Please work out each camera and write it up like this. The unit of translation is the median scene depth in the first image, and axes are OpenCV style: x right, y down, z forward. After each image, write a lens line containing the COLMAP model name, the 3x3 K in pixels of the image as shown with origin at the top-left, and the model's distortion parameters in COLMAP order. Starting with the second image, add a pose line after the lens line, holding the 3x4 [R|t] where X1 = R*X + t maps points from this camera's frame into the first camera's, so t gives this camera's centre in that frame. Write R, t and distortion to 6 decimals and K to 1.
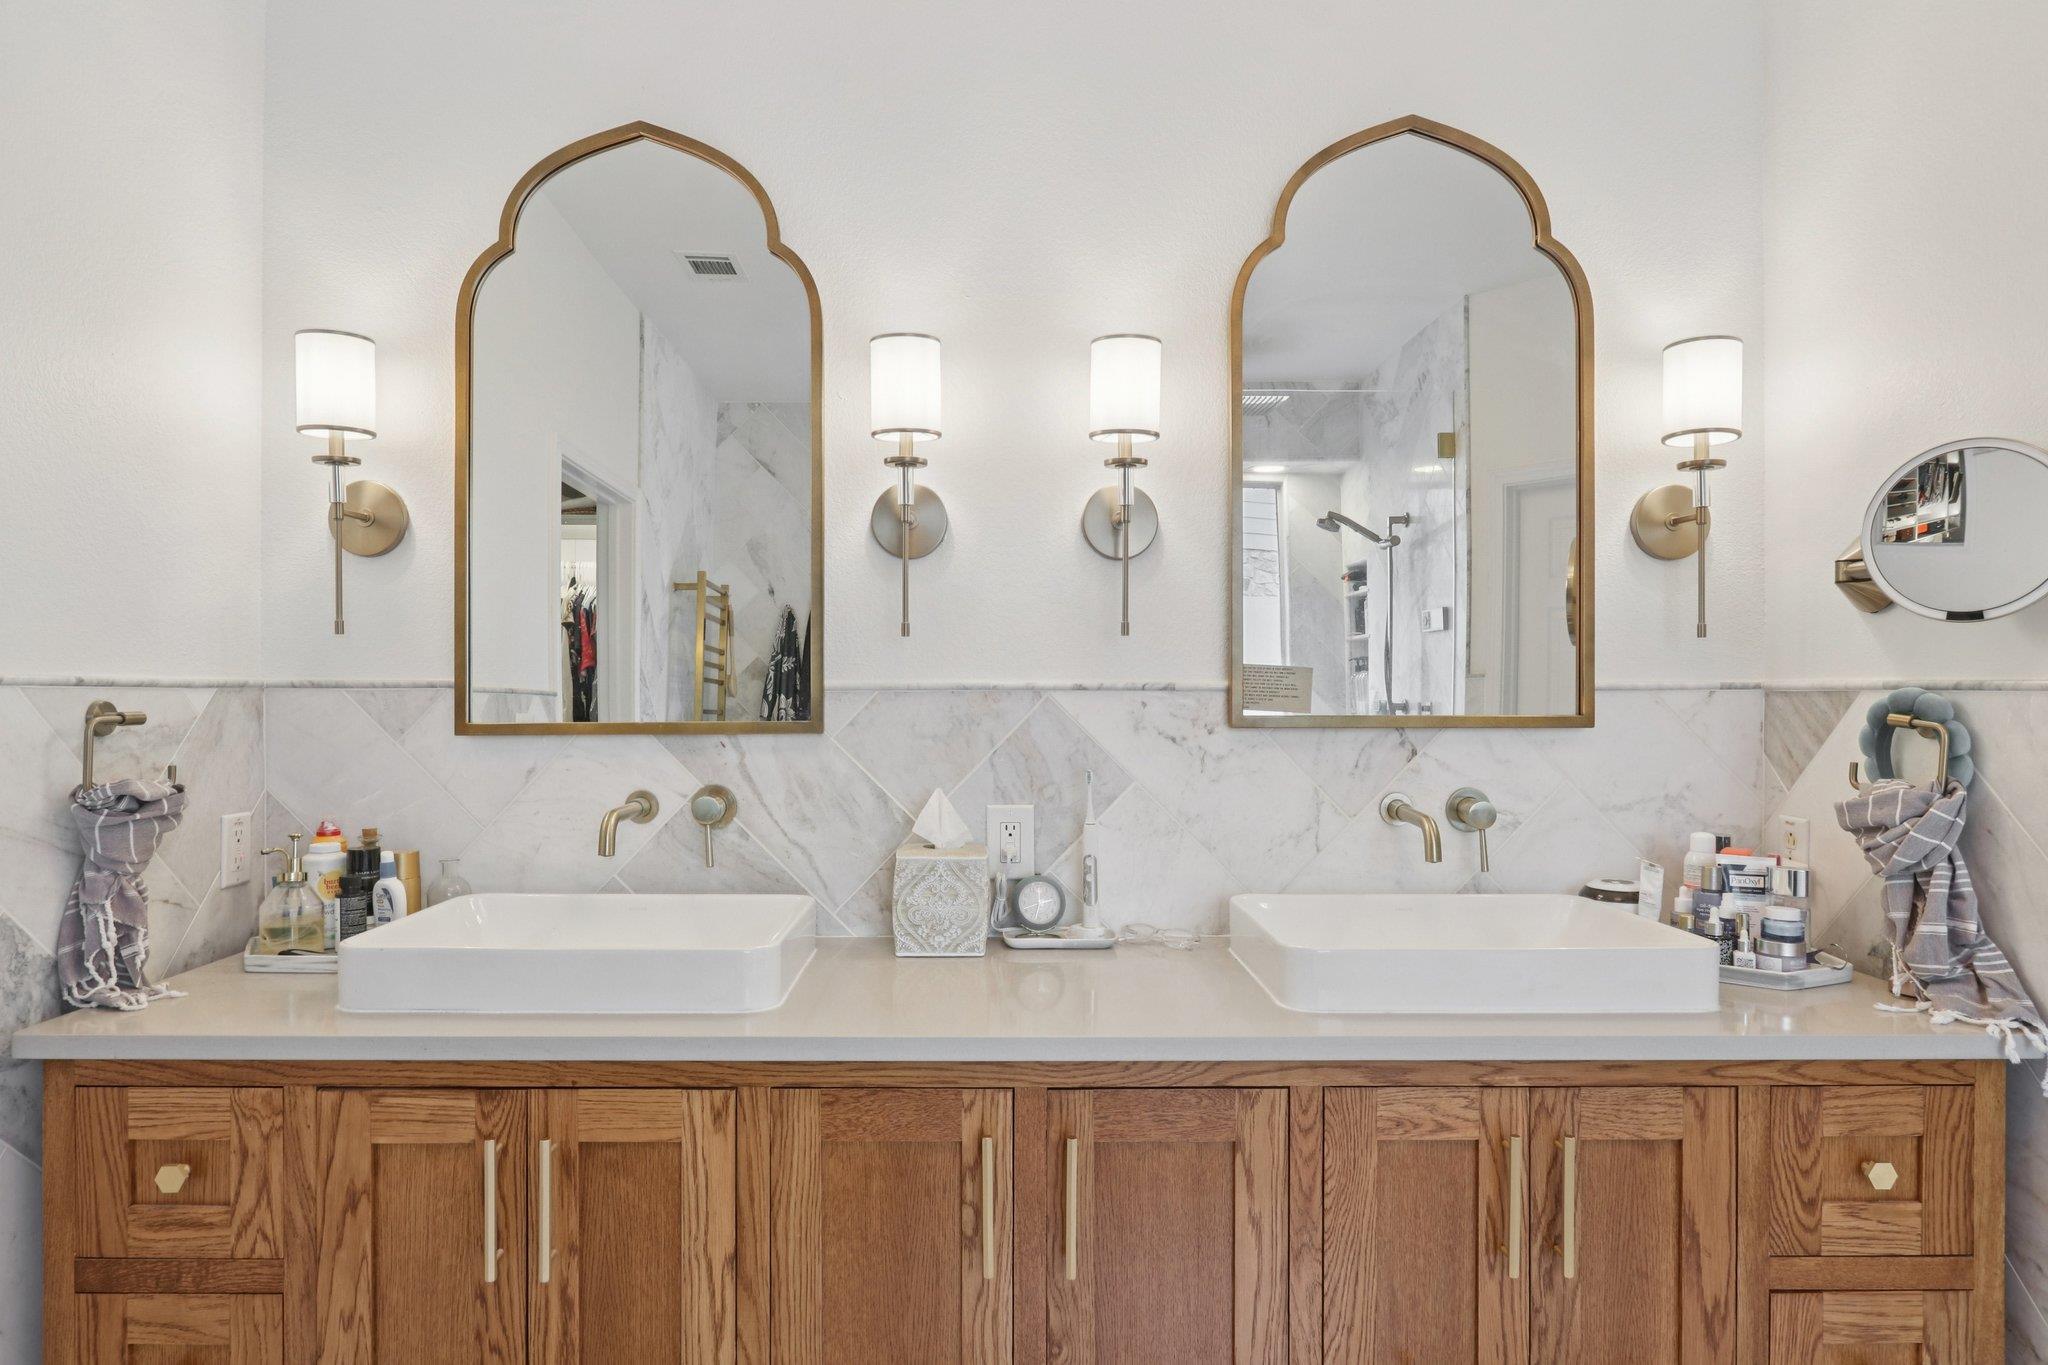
lens RADIAL K [[1135.8, 0, 1024.0], [0, 1135.8, 711.5], [0, 0, 1]] dist [-0.013214, 0.000617]
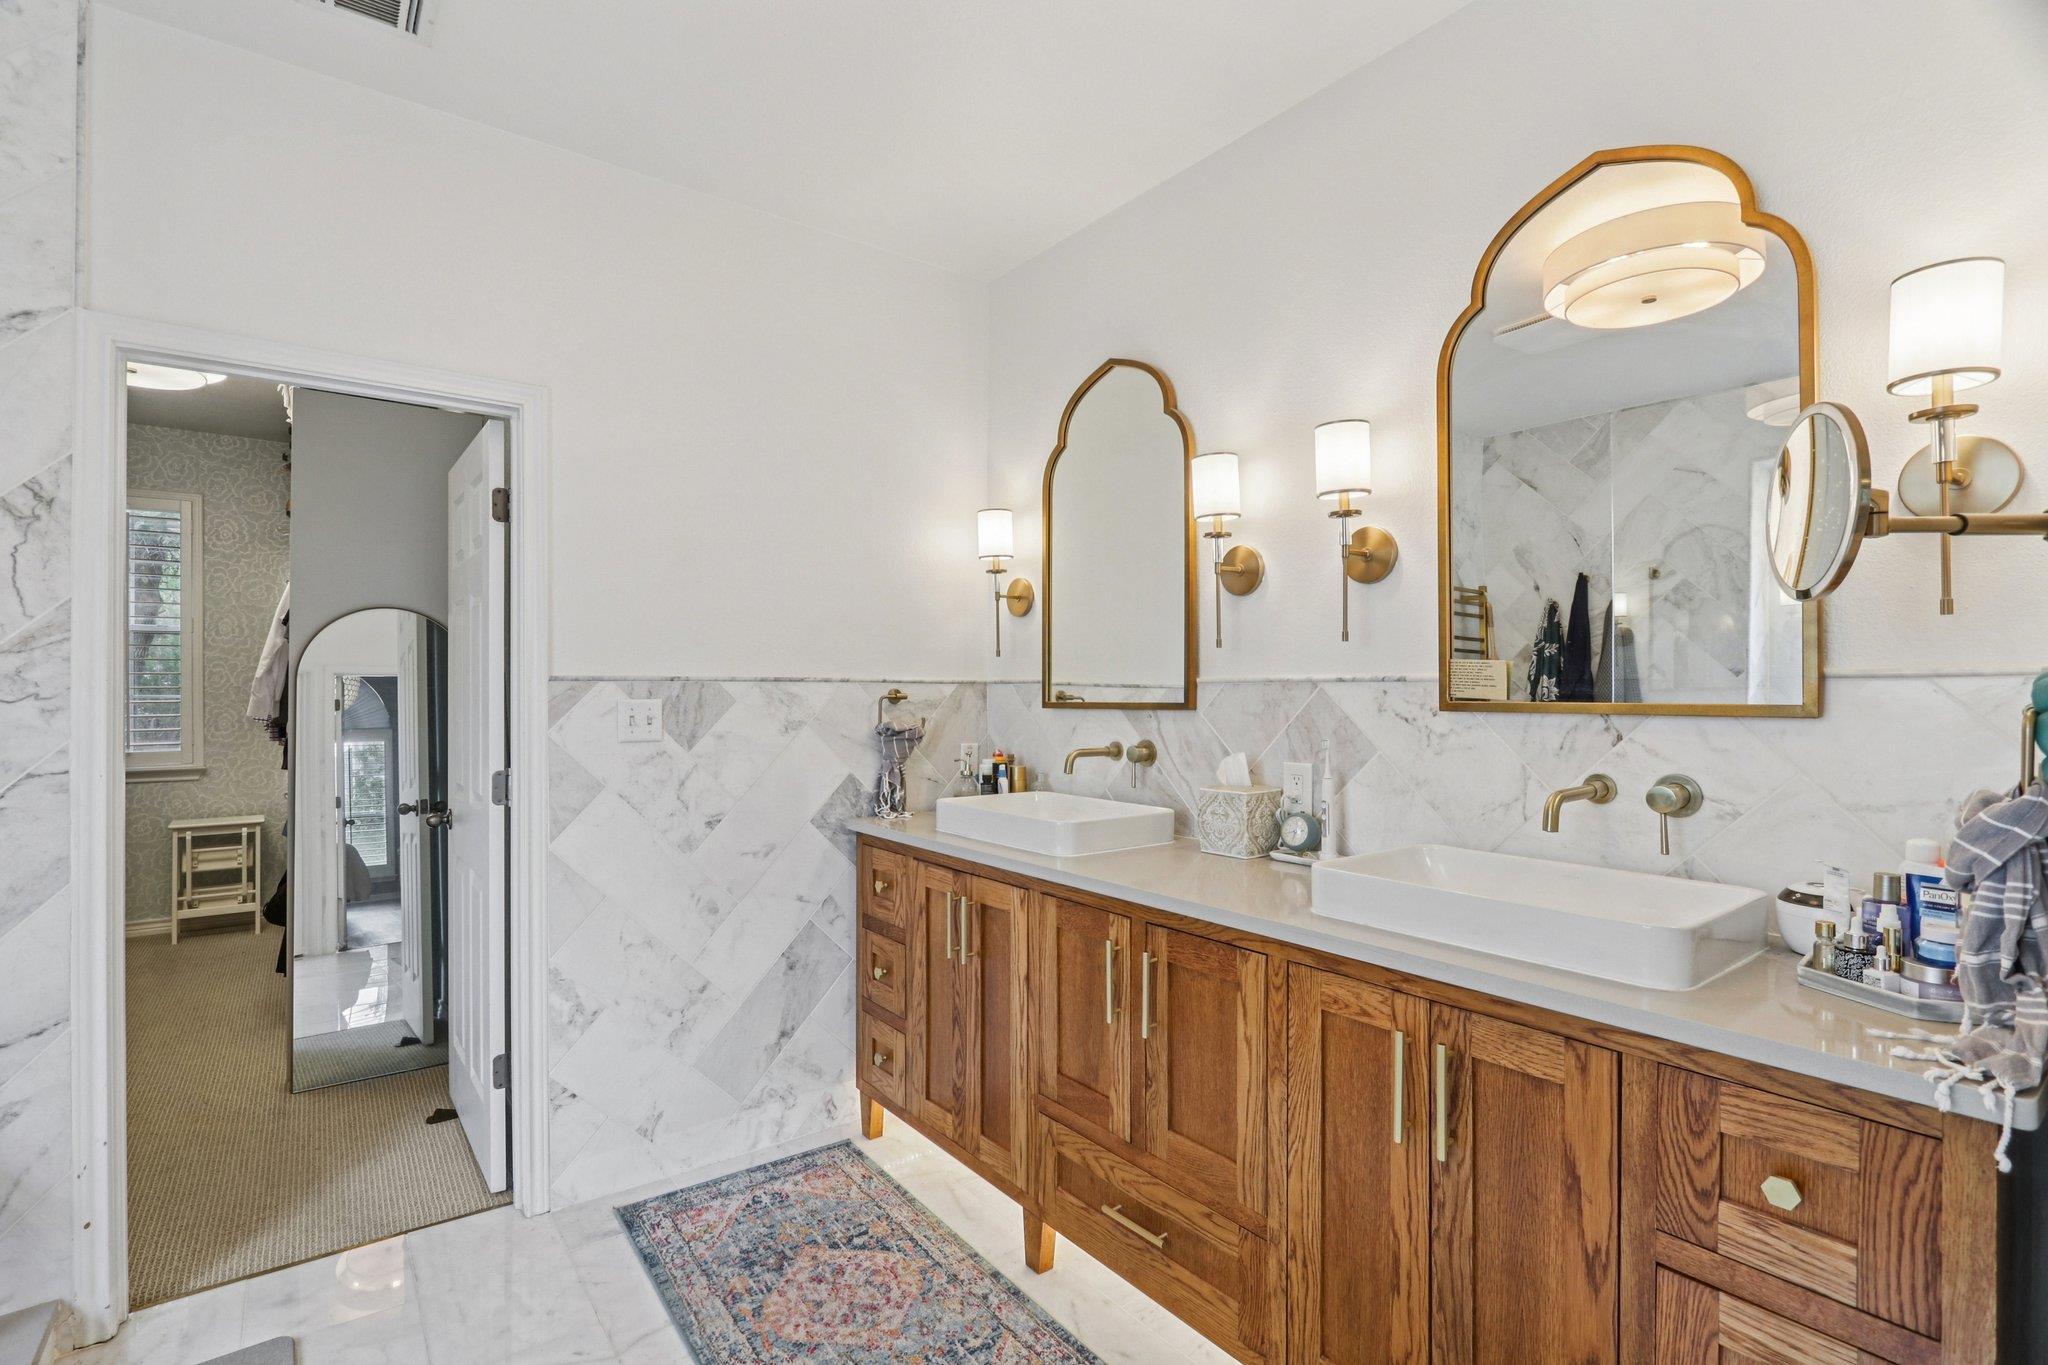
lens RADIAL K [[940.3, 0, 988.8], [0, 940.3, 681.1], [0, 0, 1]] dist [-0.016579, 0.000628]
pose [[0.583949, -0.007672, -0.811754, 0.996632], [-0.009257, 0.999827, -0.016109, 0.003352], [0.811737, 0.016921, 0.583777, 0.003222]]
